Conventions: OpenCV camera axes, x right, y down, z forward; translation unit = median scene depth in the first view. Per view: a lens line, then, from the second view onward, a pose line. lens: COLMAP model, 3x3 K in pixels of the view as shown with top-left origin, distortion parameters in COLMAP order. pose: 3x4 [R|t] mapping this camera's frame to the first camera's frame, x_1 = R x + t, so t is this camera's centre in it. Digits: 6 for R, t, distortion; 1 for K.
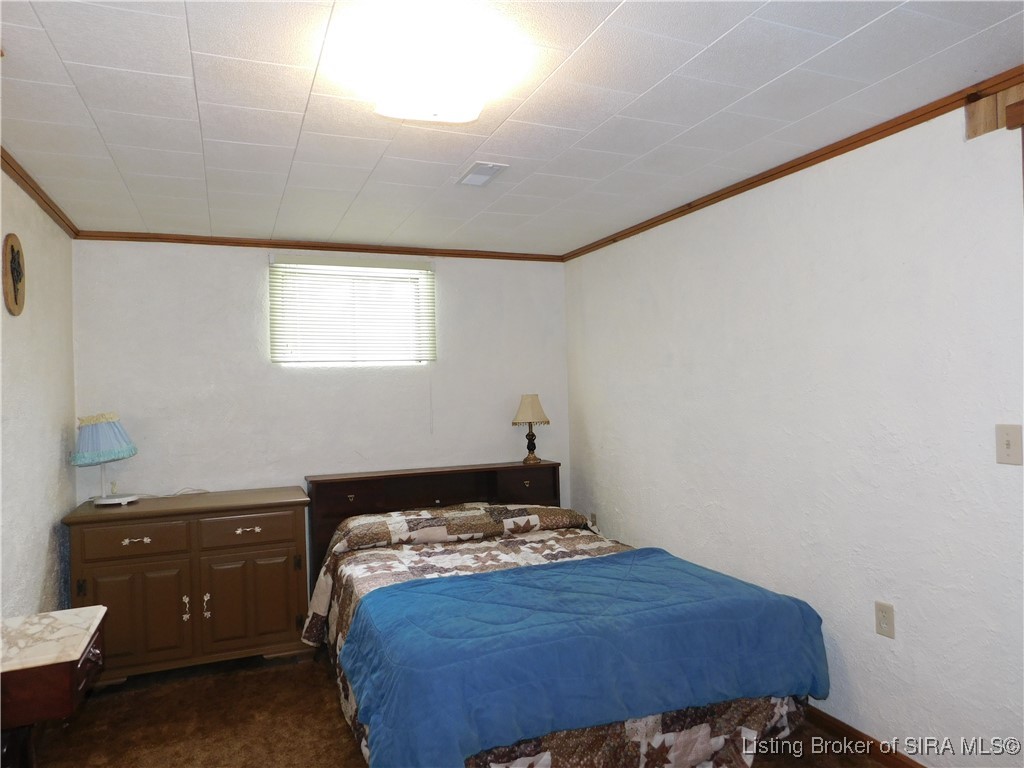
lens RADIAL K [[667.7, 0, 510.0], [0, 667.7, 381.4], [0, 0, 1]] dist [-0.068128, 0.043793]
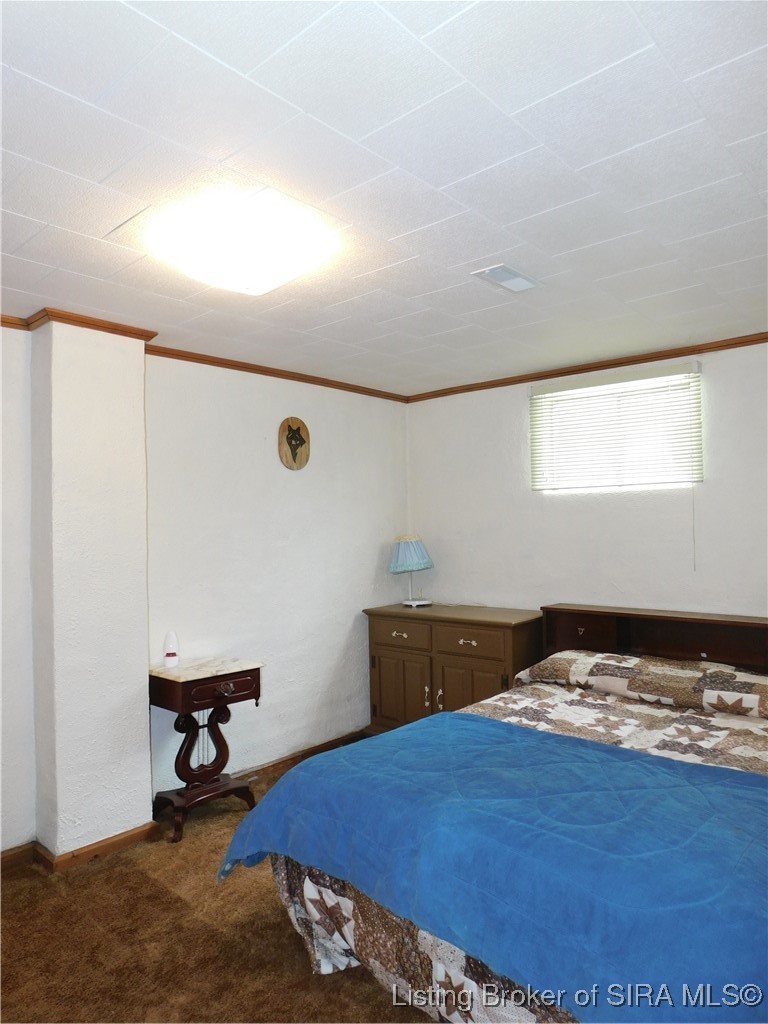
lens RADIAL K [[667.7, 0, 378.3], [0, 667.7, 514.3], [0, 0, 1]] dist [-0.068128, 0.043793]
pose [[0.428082, 0.002558, -0.903736, 0.525555], [0.013975, 0.999858, 0.009450, -0.005368], [0.903632, -0.016675, 0.427985, 0.355264]]
